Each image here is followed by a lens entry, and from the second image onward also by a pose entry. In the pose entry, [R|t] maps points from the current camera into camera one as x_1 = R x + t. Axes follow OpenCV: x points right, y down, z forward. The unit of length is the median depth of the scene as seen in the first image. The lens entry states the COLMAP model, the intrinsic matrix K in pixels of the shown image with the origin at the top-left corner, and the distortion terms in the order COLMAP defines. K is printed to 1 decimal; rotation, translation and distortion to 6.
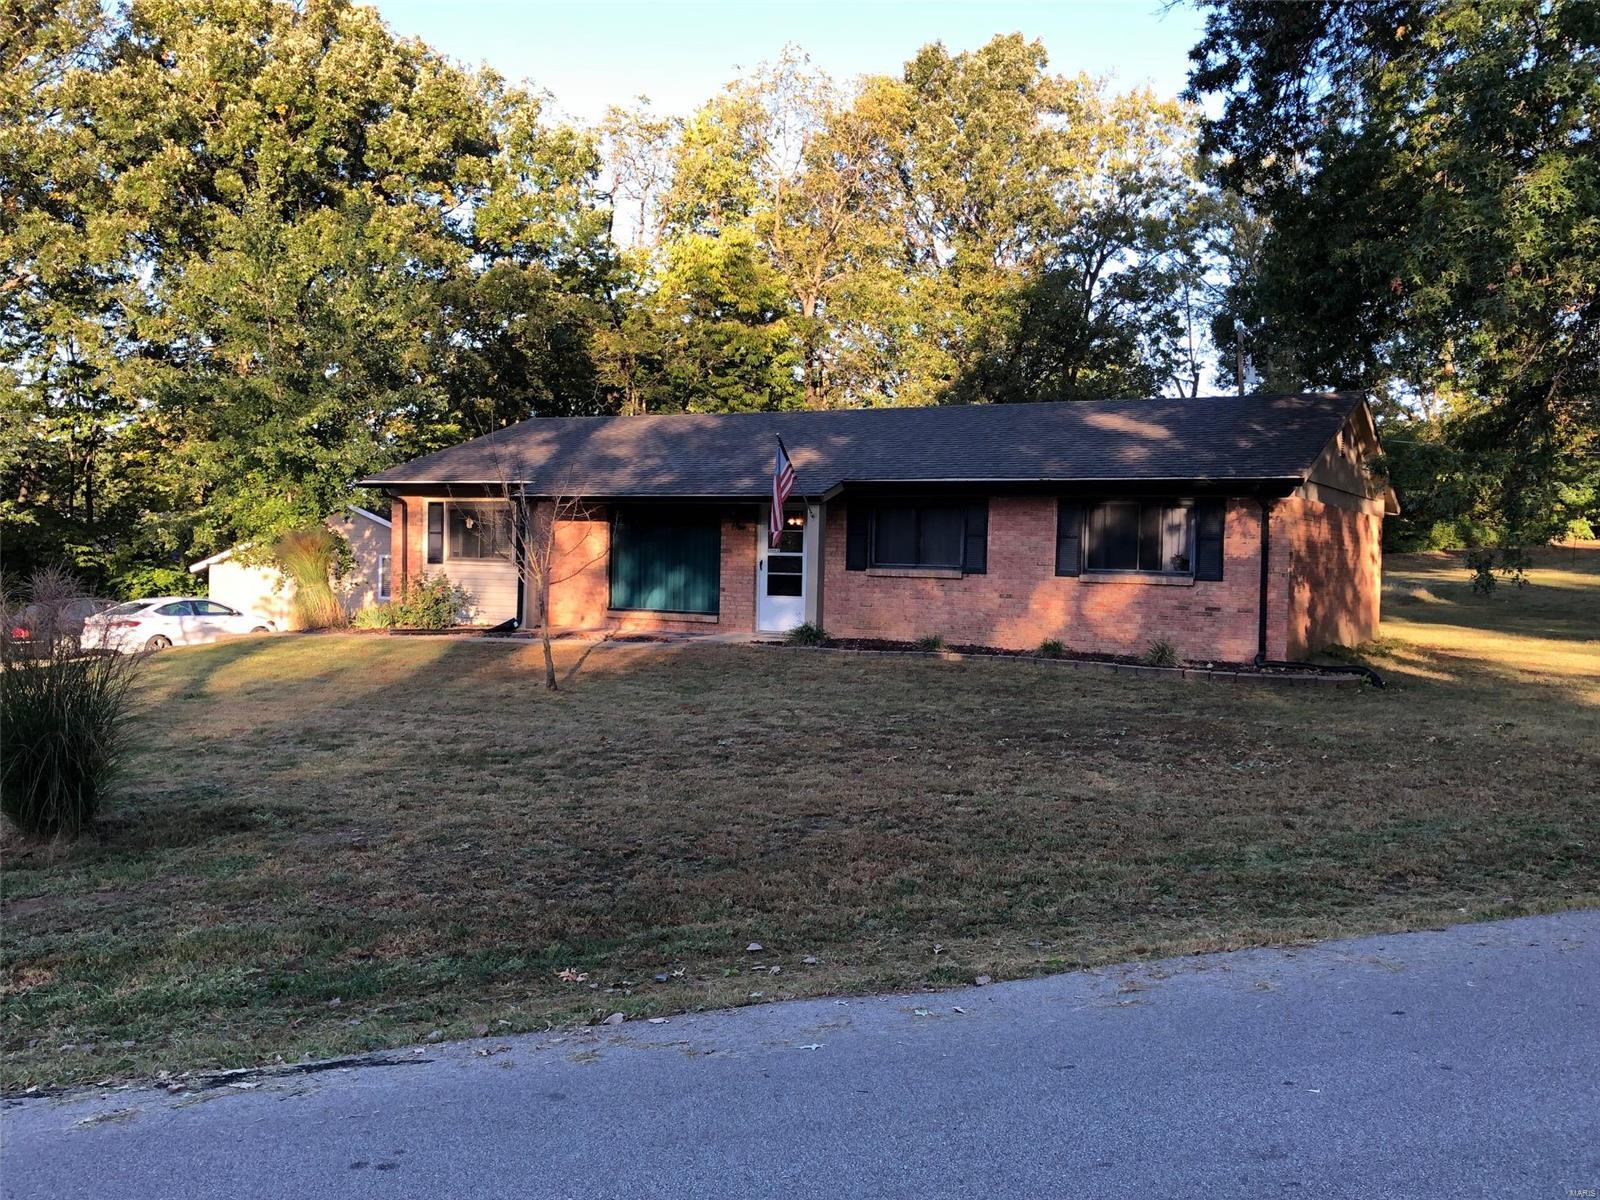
lens RADIAL K [[1492.3, 0, 800.0], [0, 1492.3, 600.0], [0, 0, 1]] dist [0.143188, -0.352603]
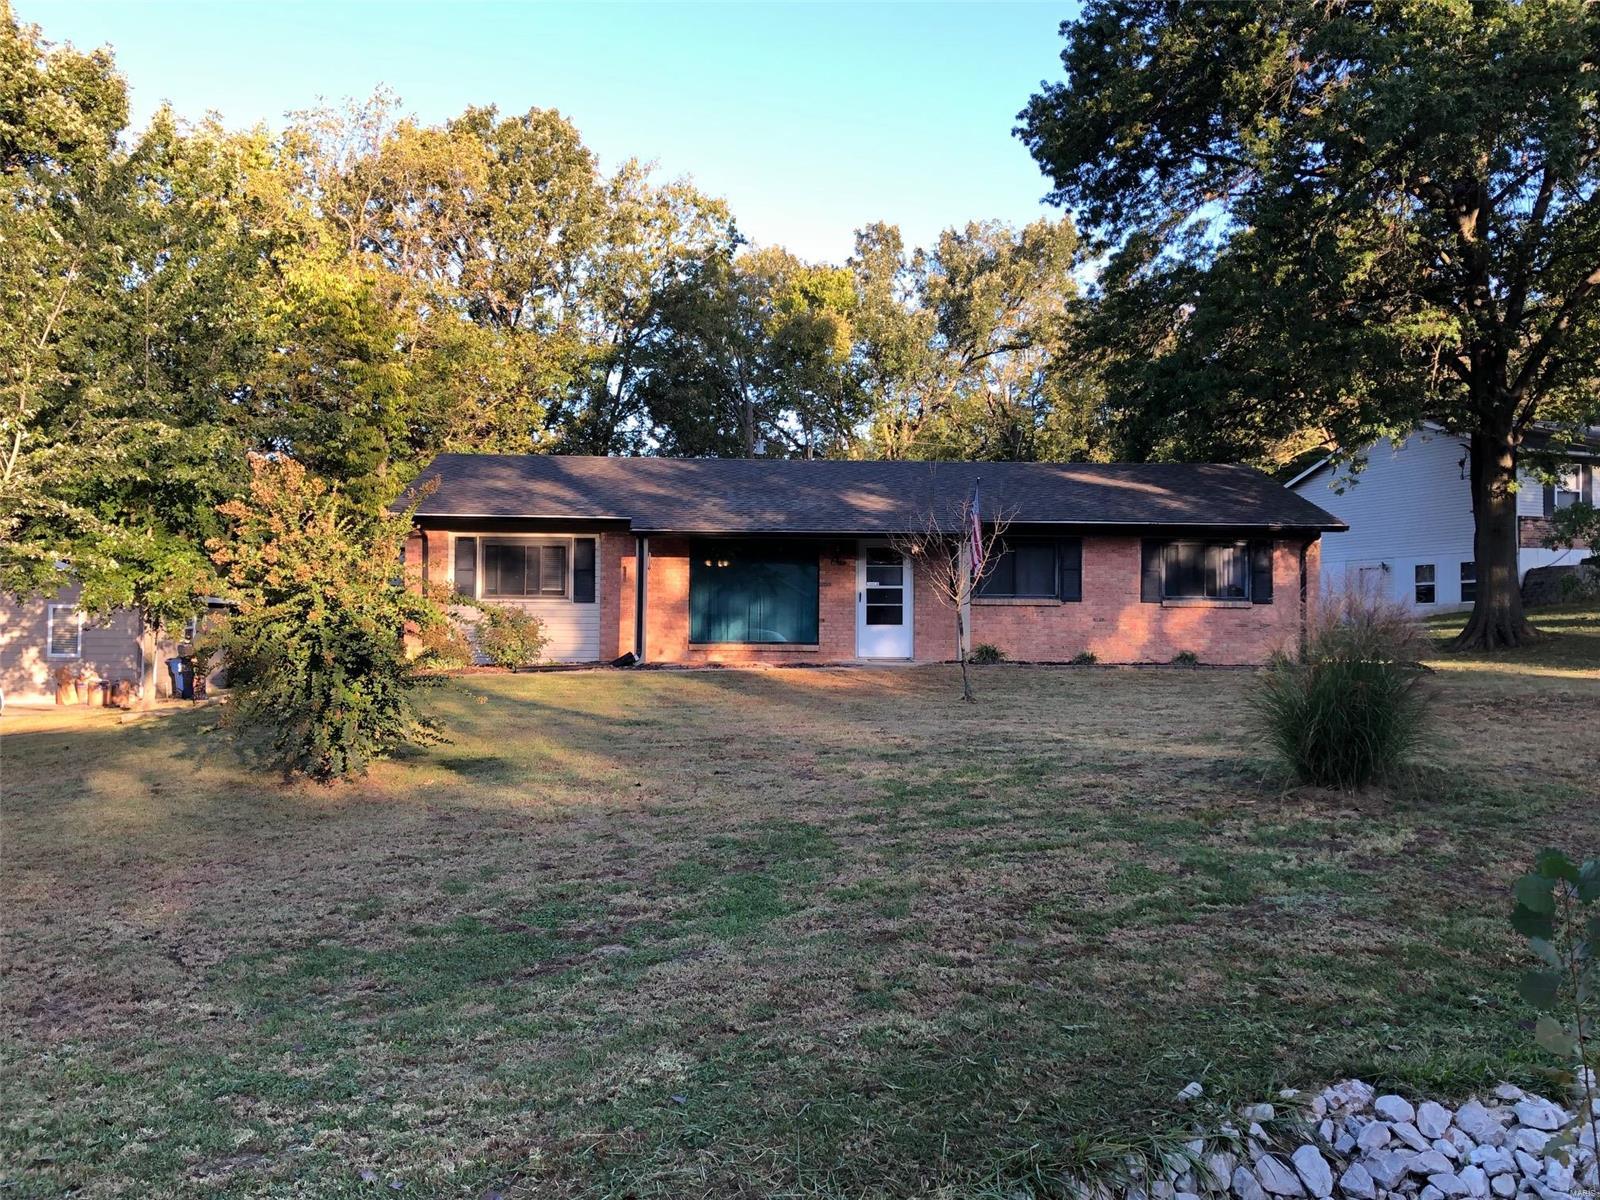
lens RADIAL K [[1492.3, 0, 800.0], [0, 1492.3, 600.0], [0, 0, 1]] dist [0.143188, -0.352603]
pose [[0.849770, -0.004310, 0.527137, -0.693417], [0.027389, 0.998977, -0.035986, 0.018618], [-0.526442, 0.045017, 0.849018, 0.095780]]
